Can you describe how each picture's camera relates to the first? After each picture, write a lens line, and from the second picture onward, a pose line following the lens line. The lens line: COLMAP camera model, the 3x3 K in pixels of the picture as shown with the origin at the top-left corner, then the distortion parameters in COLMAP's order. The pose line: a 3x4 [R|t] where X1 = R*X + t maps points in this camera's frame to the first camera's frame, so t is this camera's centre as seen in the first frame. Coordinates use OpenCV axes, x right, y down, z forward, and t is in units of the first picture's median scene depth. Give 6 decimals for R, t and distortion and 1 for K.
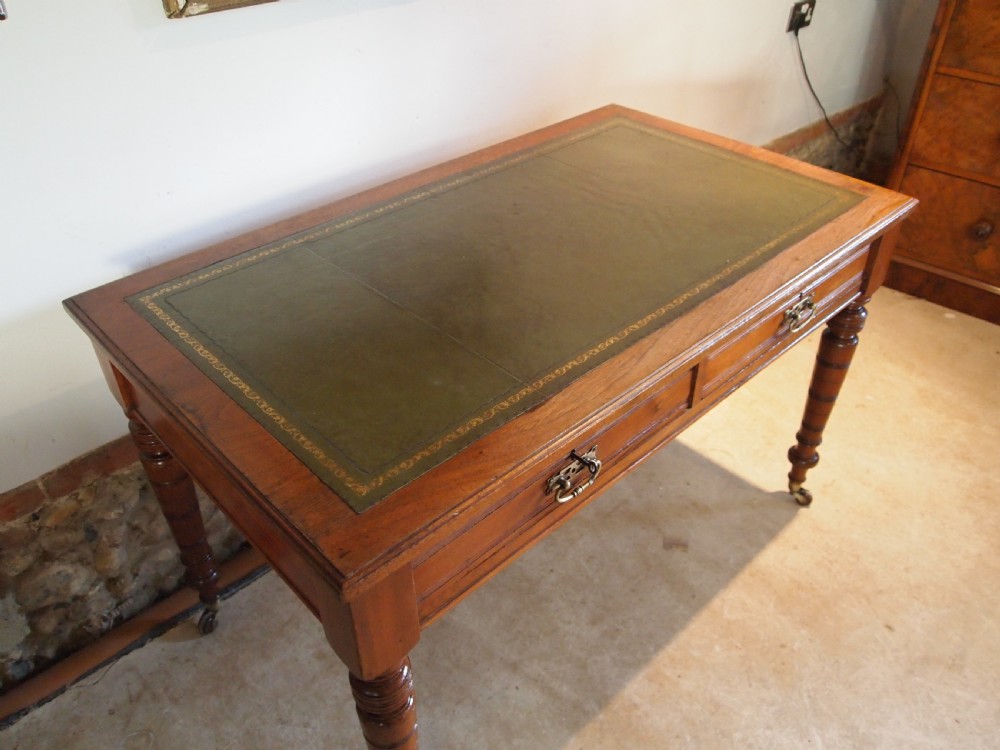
lens RADIAL K [[796.1, 0, 499.2], [0, 796.1, 378.7], [0, 0, 1]] dist [-0.047857, 0.000332]
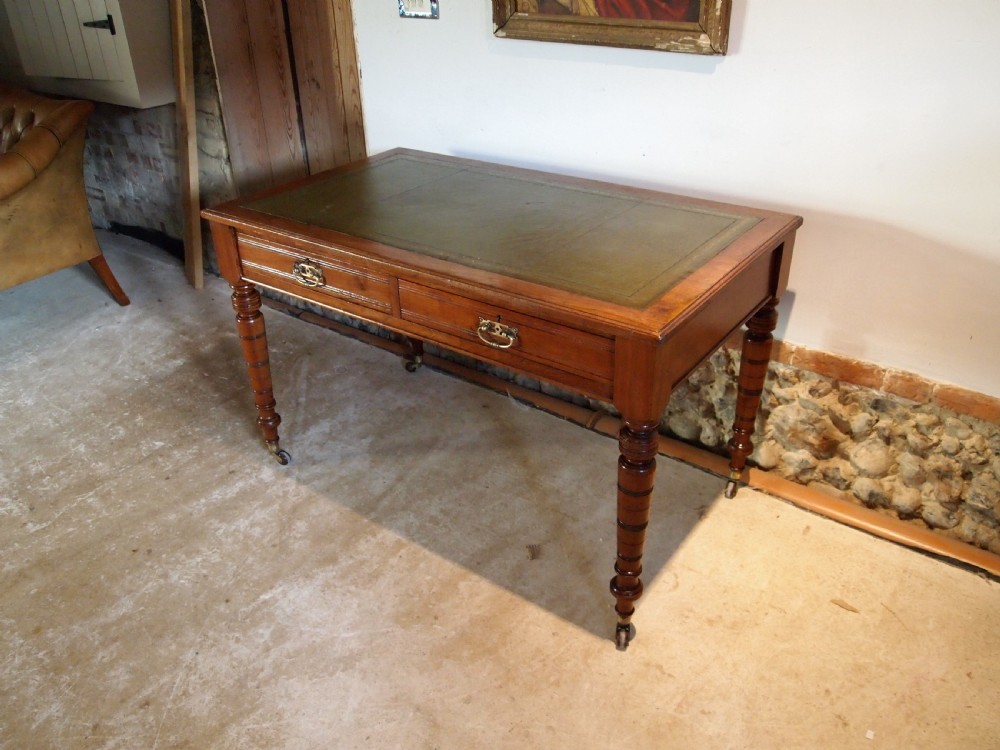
lens RADIAL K [[801.3, 0, 495.9], [0, 801.3, 377.8], [0, 0, 1]] dist [-0.045509, 0.000051]
pose [[0.170946, 0.491660, -0.853843, 1.251065], [-0.574485, 0.753783, 0.319027, -0.359881], [0.800465, 0.435984, 0.411307, 0.461121]]
